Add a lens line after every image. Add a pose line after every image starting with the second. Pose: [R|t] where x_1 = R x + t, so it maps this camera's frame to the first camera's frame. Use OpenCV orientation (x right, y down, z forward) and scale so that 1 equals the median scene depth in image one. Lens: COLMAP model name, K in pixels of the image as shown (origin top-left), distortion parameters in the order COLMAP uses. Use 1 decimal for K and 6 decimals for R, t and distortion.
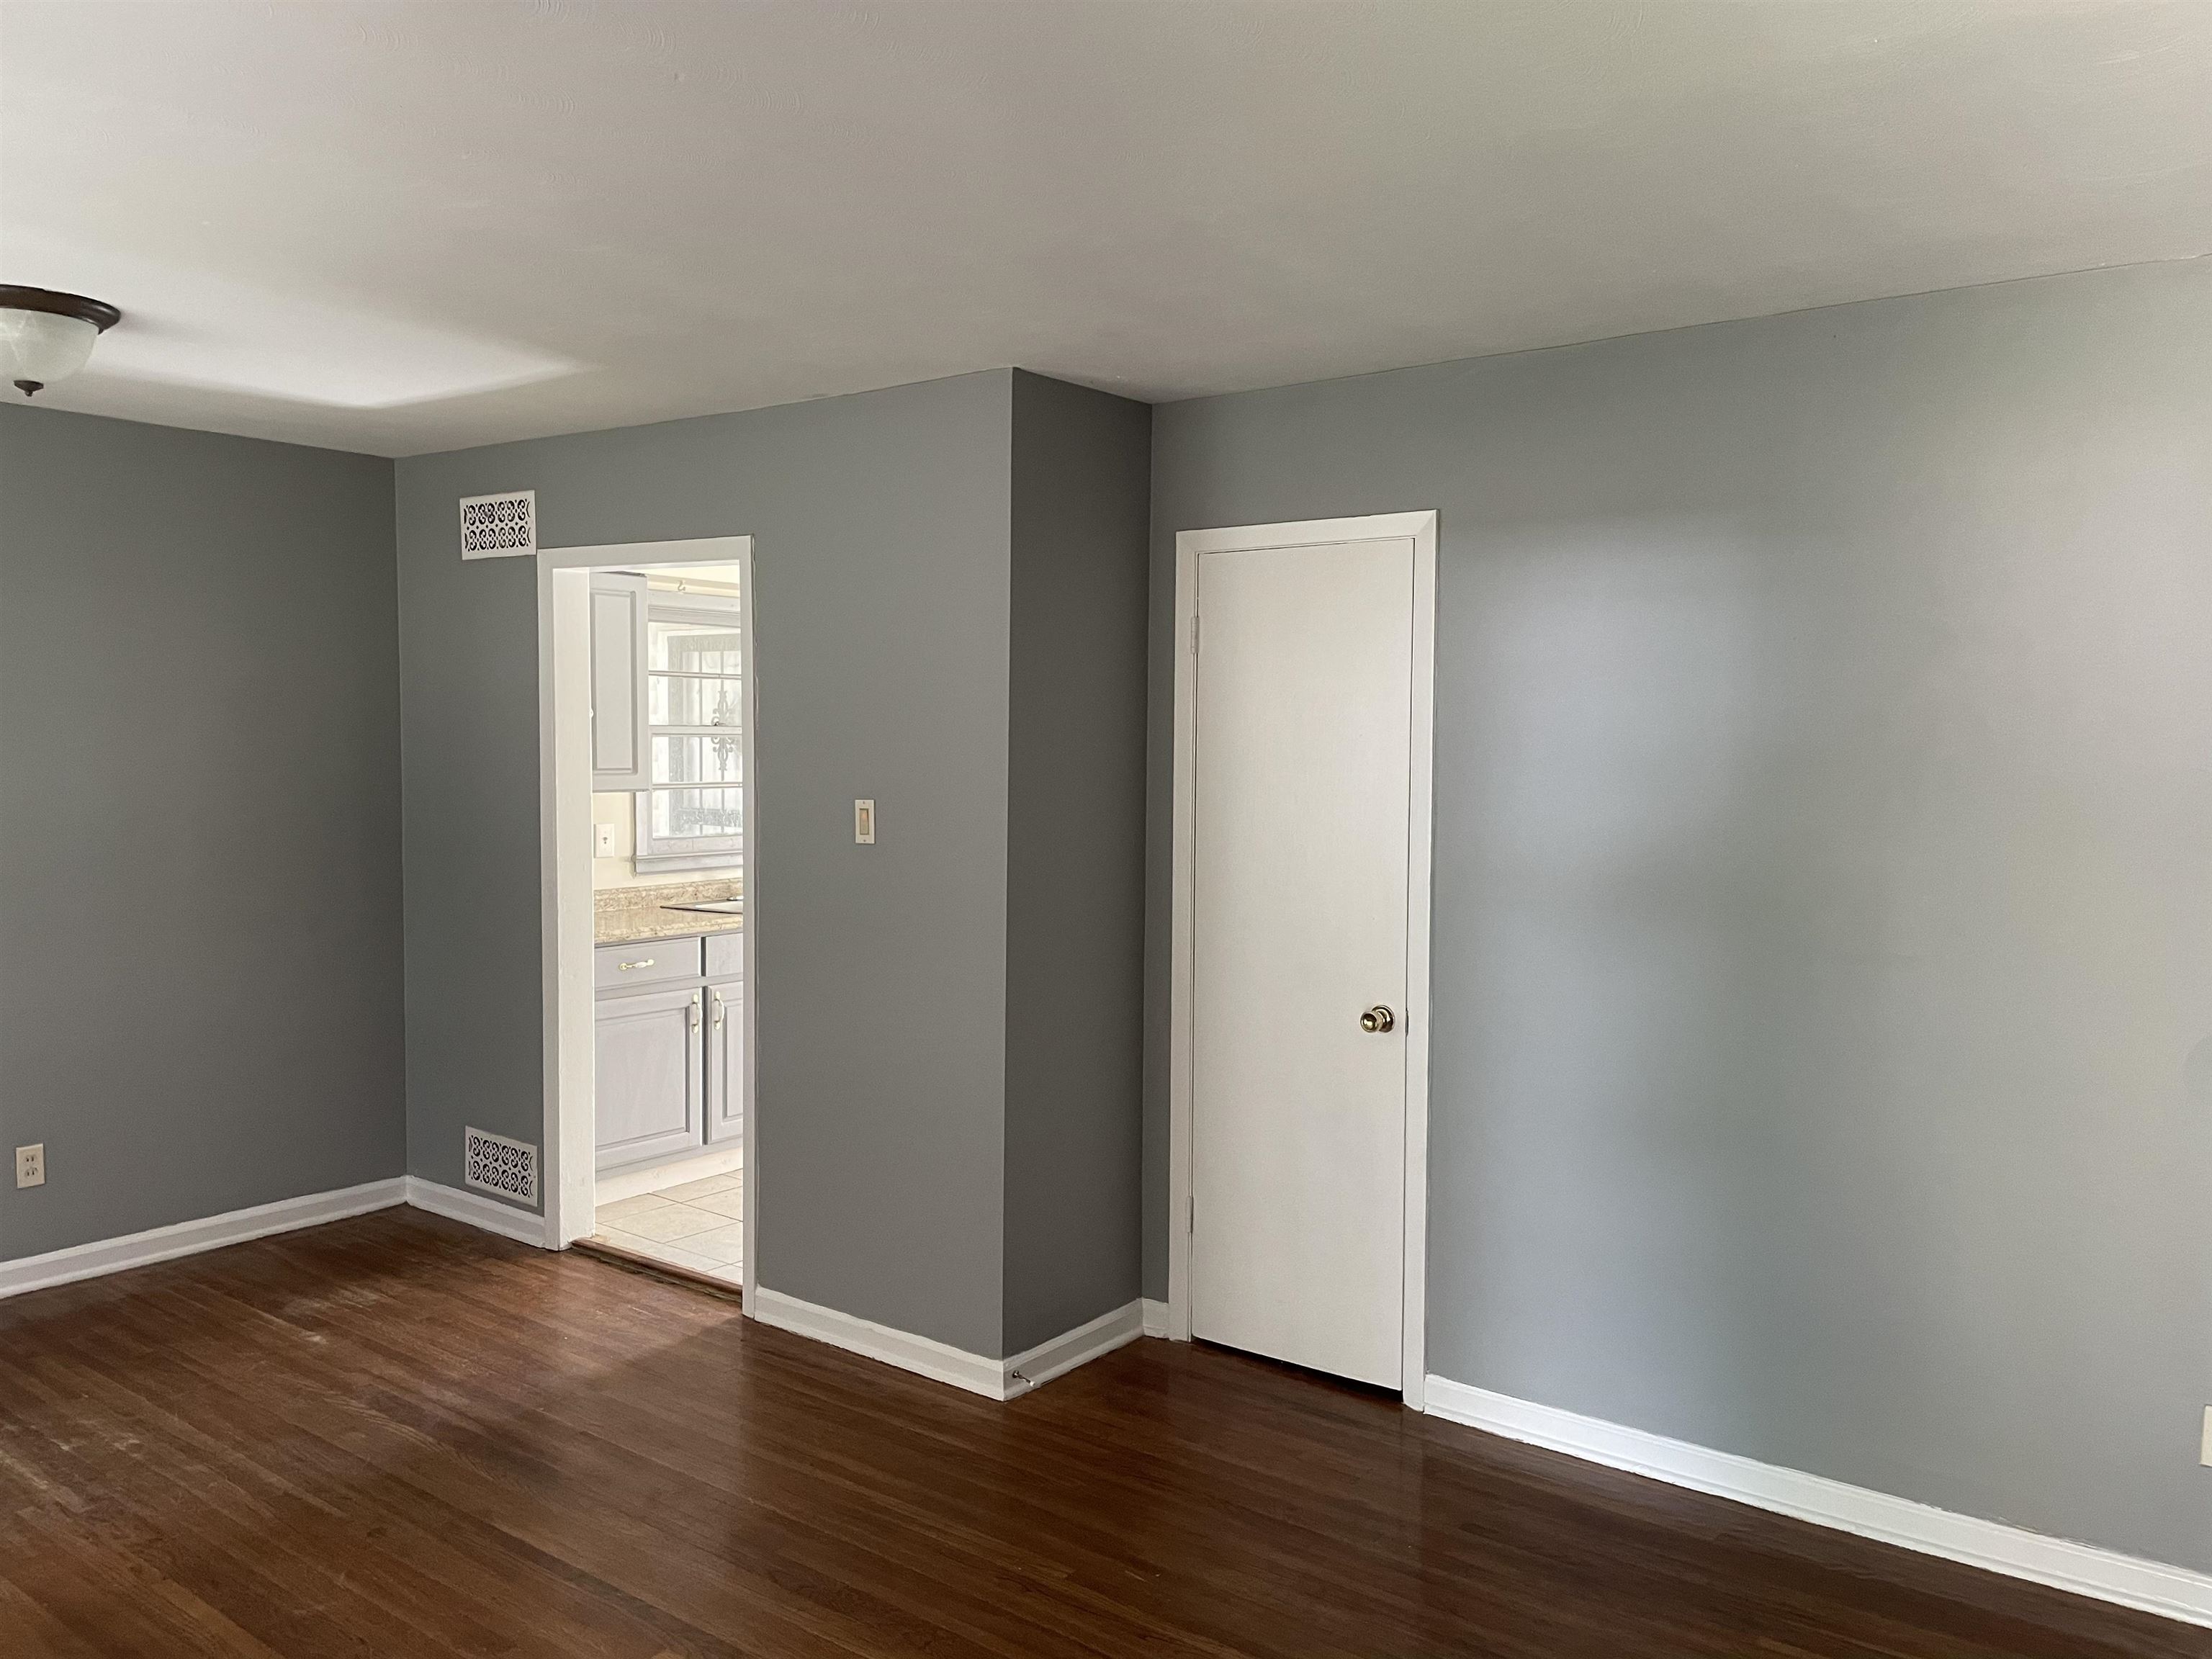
lens RADIAL K [[1672.7, 0, 1113.6], [0, 1672.7, 813.4], [0, 0, 1]] dist [0.077976, -0.094369]
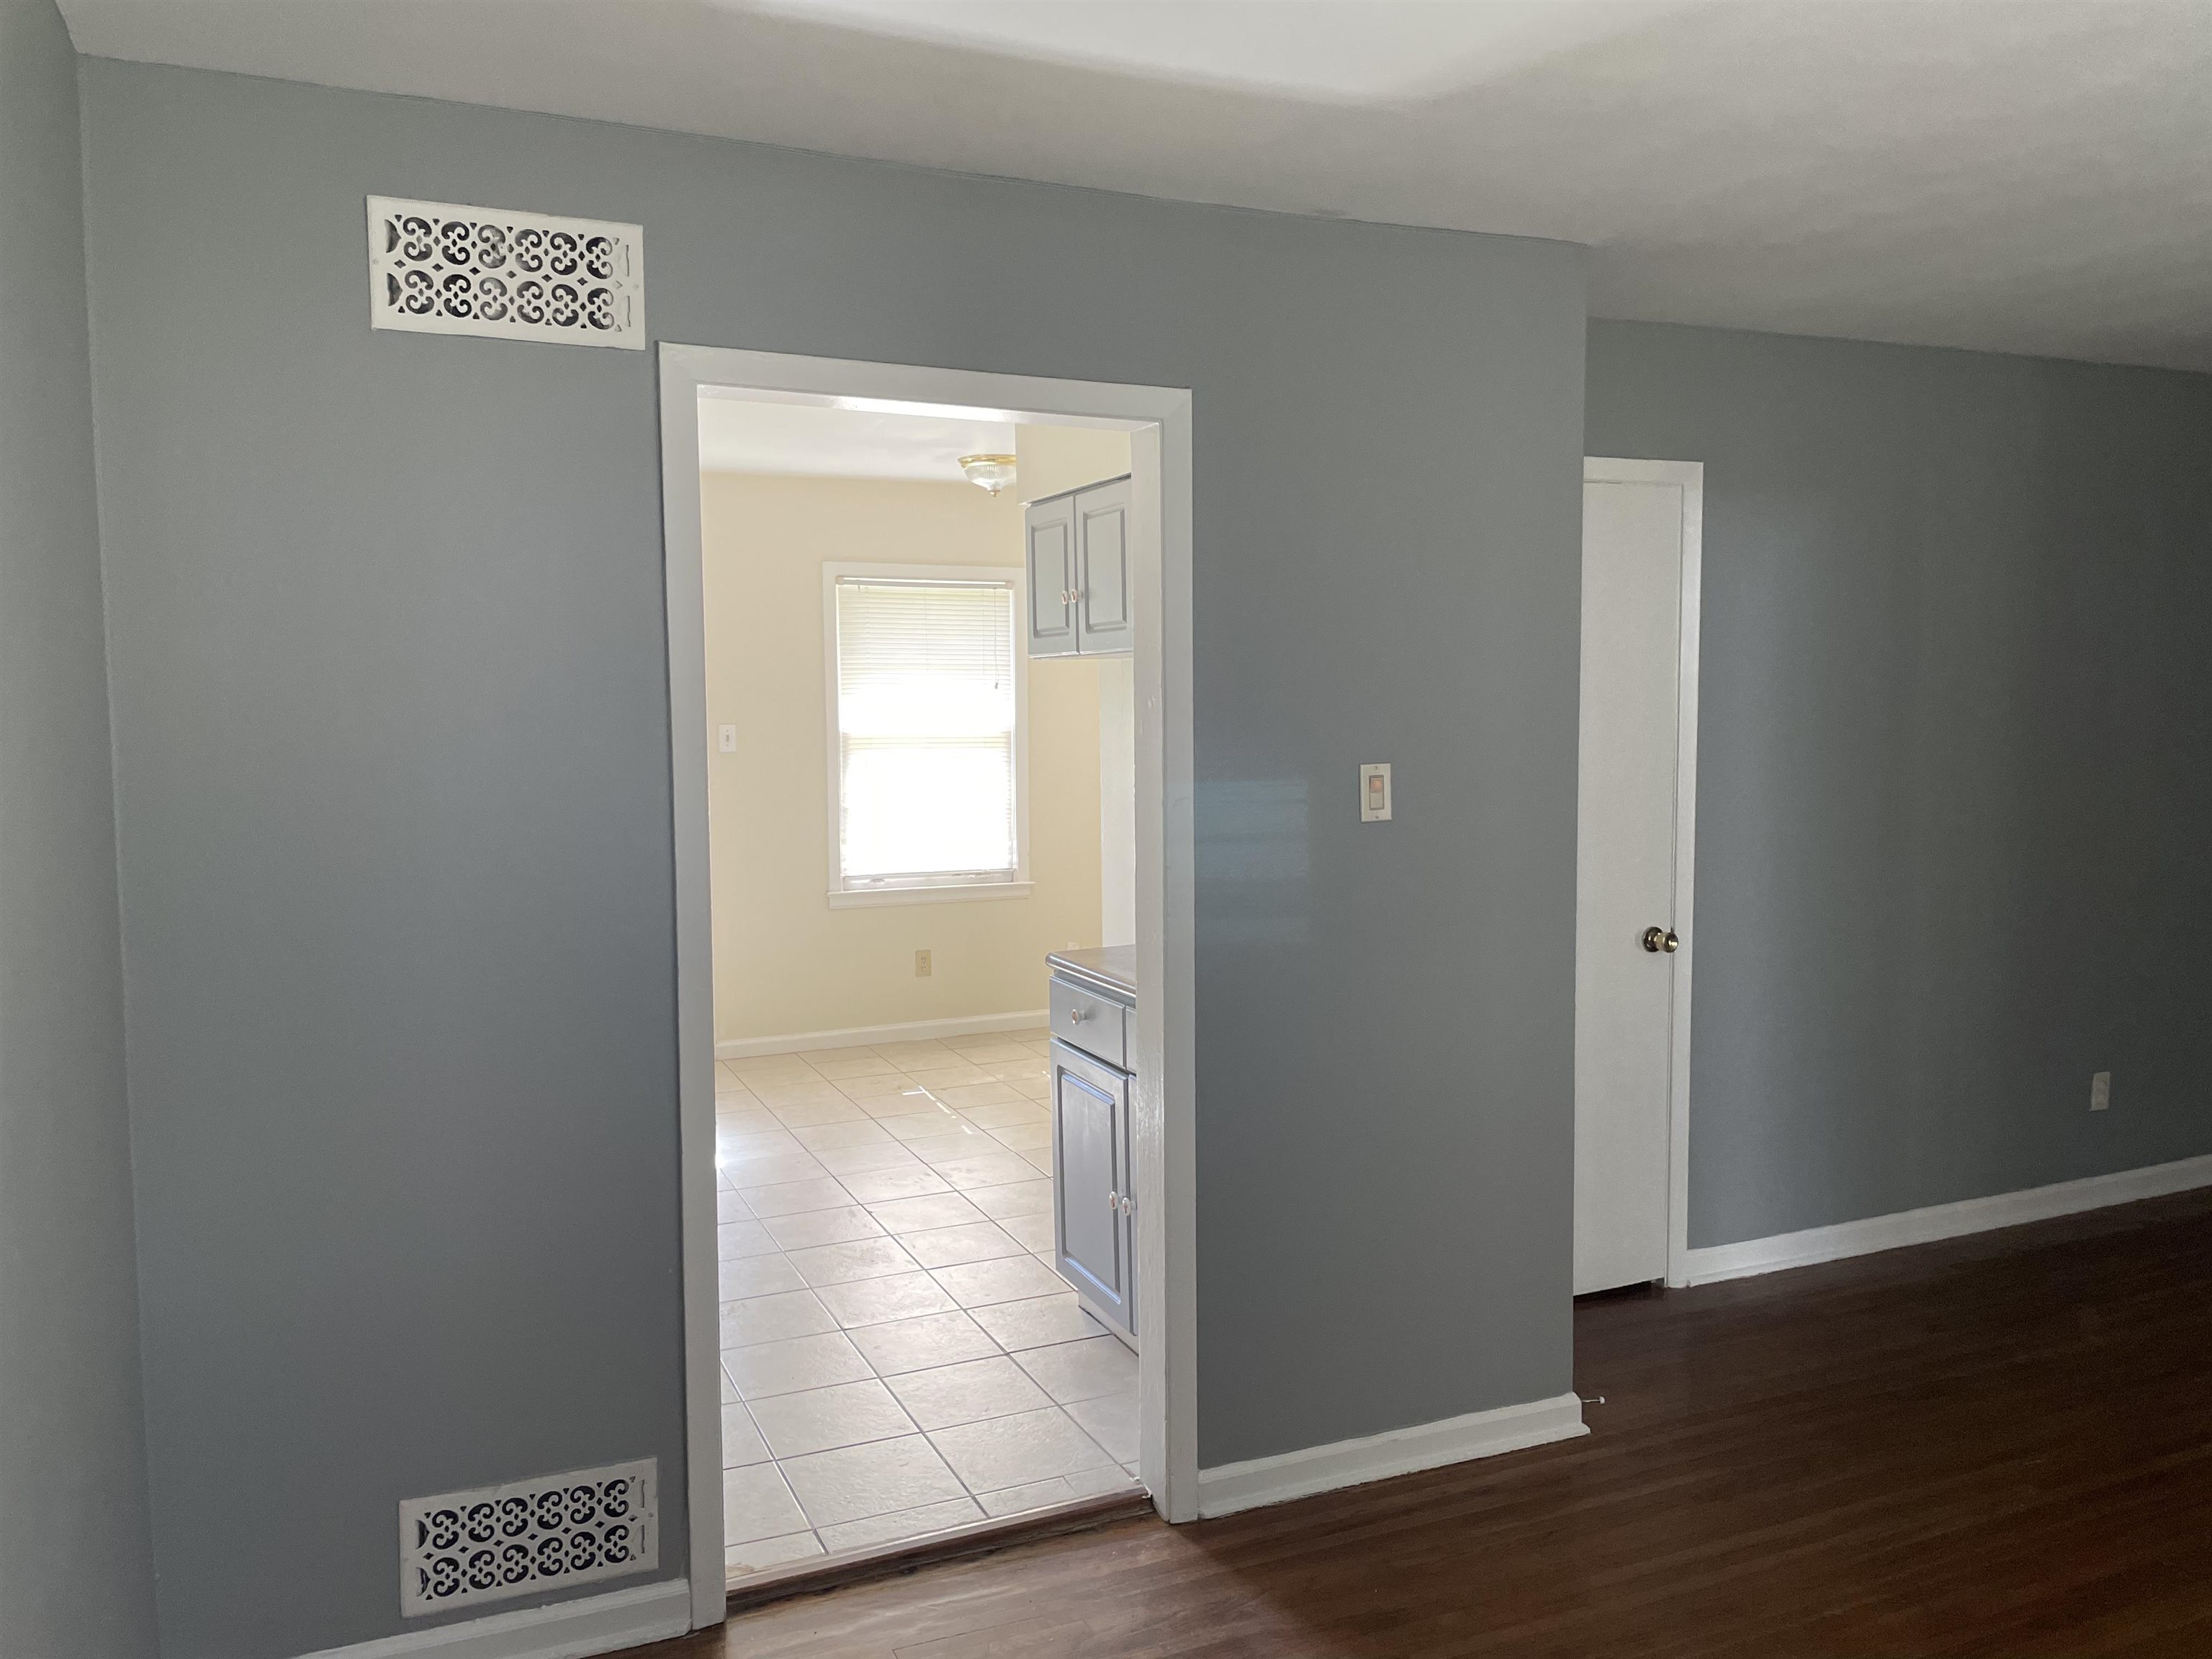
lens RADIAL K [[1672.7, 0, 1081.4], [0, 1672.7, 786.6], [0, 0, 1]] dist [0.077976, -0.094369]
pose [[0.488311, -0.067327, 0.870069, -0.788397], [0.052809, 0.997472, 0.047548, -0.037054], [-0.871070, 0.022729, 0.490632, 0.660817]]
